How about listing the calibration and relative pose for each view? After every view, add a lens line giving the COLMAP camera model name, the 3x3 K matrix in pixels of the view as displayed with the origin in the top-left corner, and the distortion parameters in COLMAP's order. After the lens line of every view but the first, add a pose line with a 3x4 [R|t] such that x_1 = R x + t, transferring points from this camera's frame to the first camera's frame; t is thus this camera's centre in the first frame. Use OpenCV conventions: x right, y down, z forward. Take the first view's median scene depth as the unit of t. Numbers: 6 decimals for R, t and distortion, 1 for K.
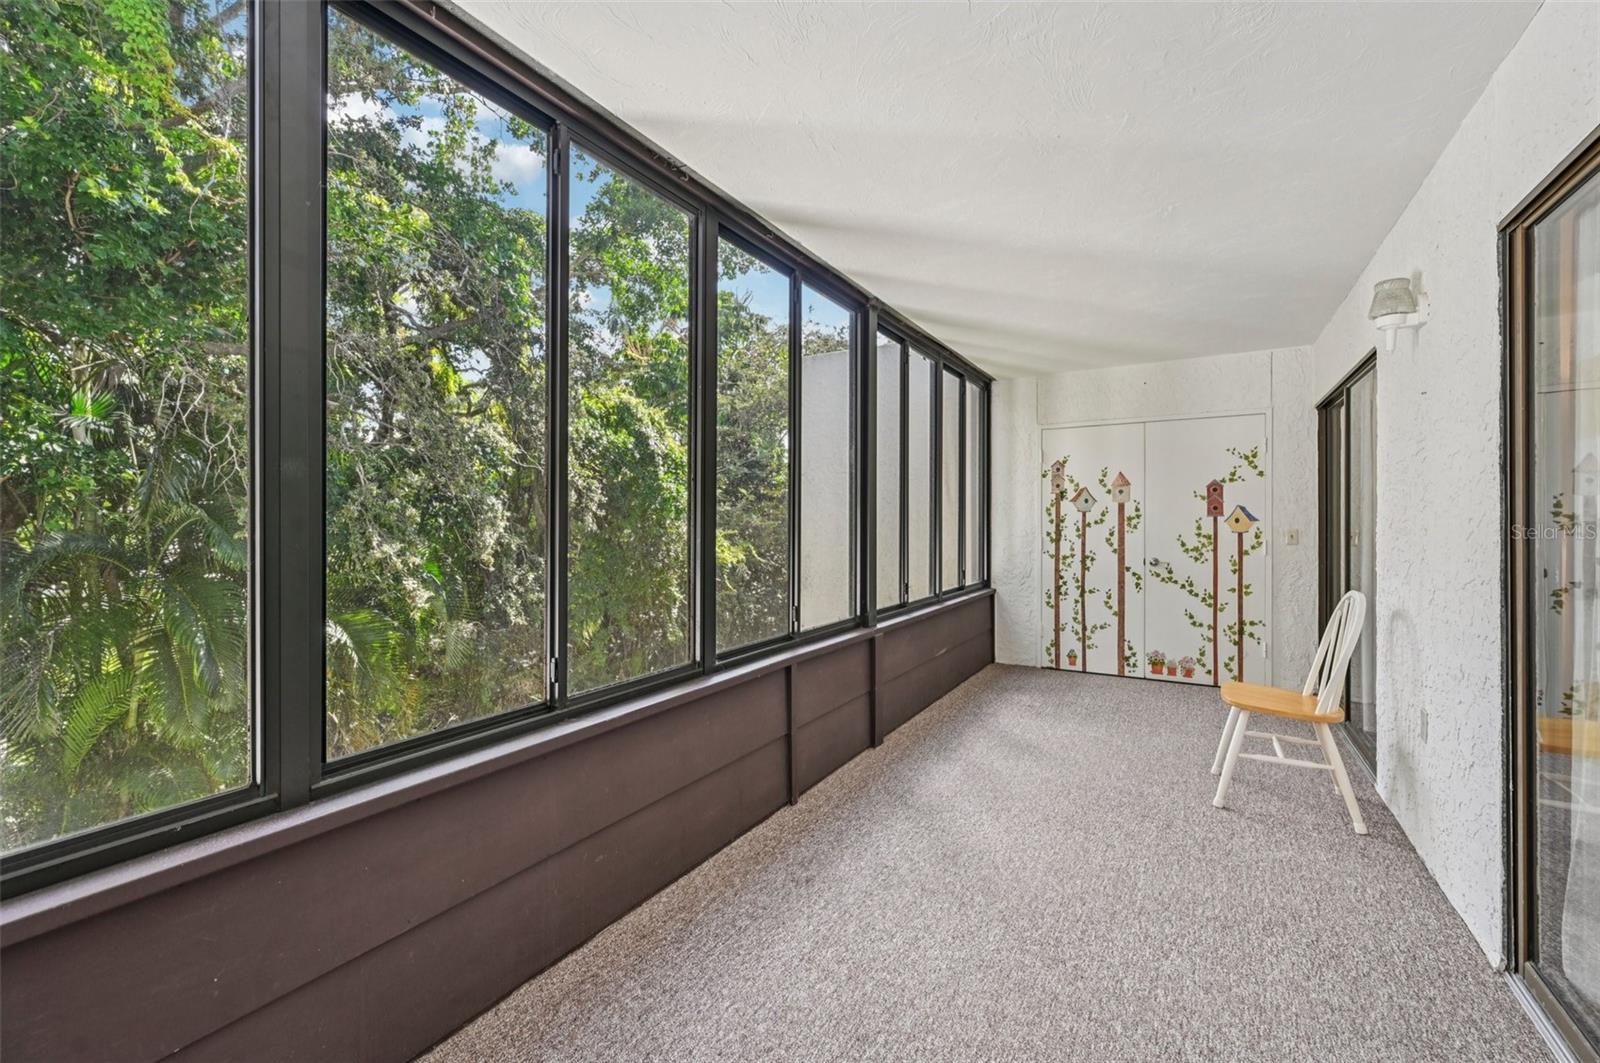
lens RADIAL K [[628.0, 0, 797.5], [0, 628.0, 518.8], [0, 0, 1]] dist [0.001047, 0.000003]
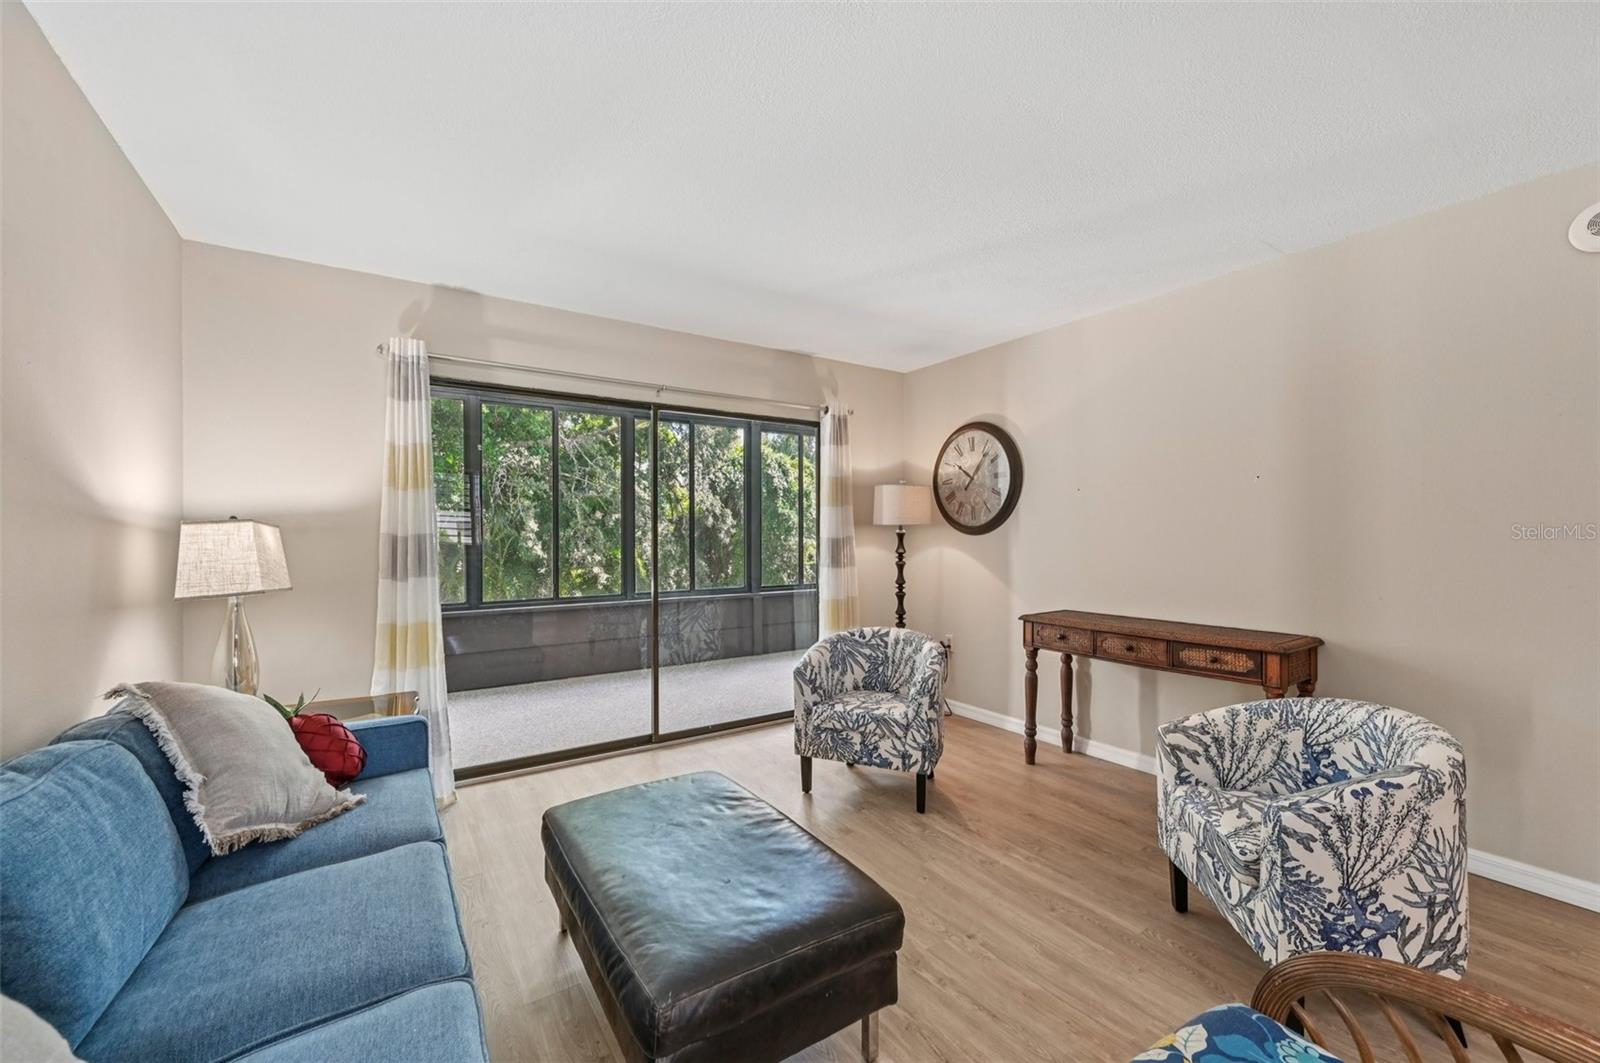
lens RADIAL K [[628.0, 0, 806.6], [0, 628.0, 525.5], [0, 0, 1]] dist [0.001047, 0.000003]
pose [[0.913856, 0.004901, -0.406009, 0.467838], [-0.006011, 0.999981, -0.001457, -0.021038], [0.405994, 0.003772, 0.913868, -0.309213]]
